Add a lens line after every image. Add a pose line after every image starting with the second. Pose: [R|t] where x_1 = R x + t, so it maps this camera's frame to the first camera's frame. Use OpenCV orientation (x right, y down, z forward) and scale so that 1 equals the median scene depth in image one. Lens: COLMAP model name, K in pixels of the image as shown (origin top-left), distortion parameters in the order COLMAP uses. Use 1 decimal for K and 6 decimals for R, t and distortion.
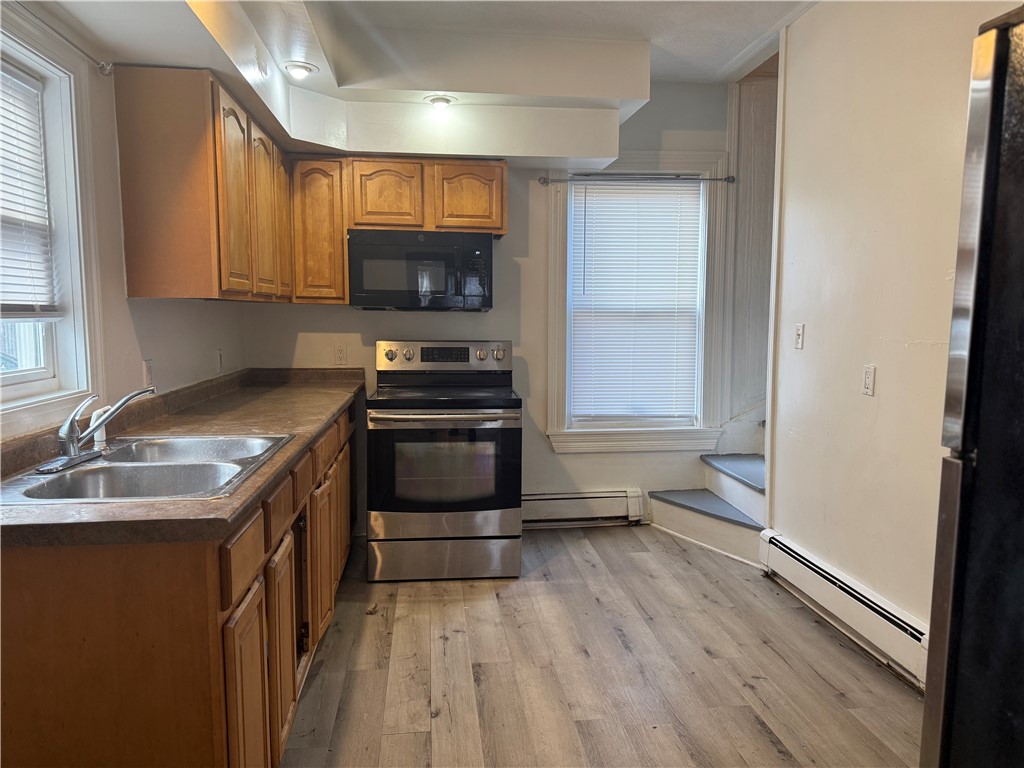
lens RADIAL K [[723.7, 0, 507.6], [0, 723.7, 386.0], [0, 0, 1]] dist [0.001235, -0.000240]
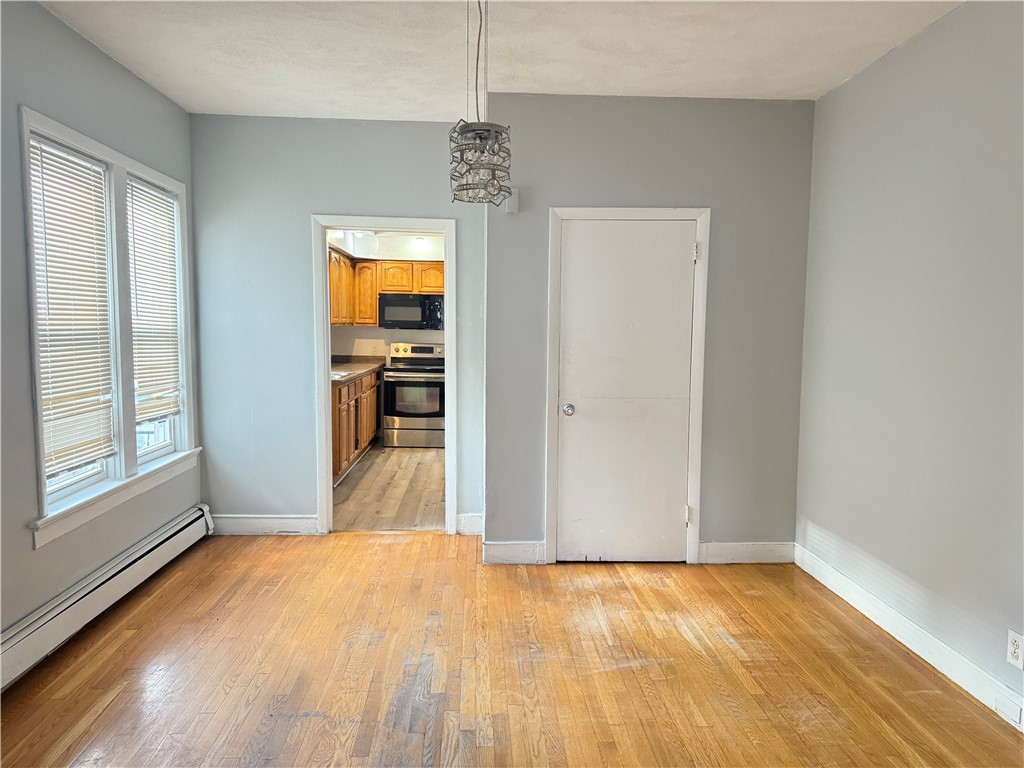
lens RADIAL K [[723.7, 0, 514.3], [0, 723.7, 385.6], [0, 0, 1]] dist [0.001235, -0.000240]
pose [[0.998478, 0.018692, -0.051881, 0.320563], [-0.019563, 0.999675, -0.016322, 0.098843], [0.051559, 0.017312, 0.998520, -1.211892]]
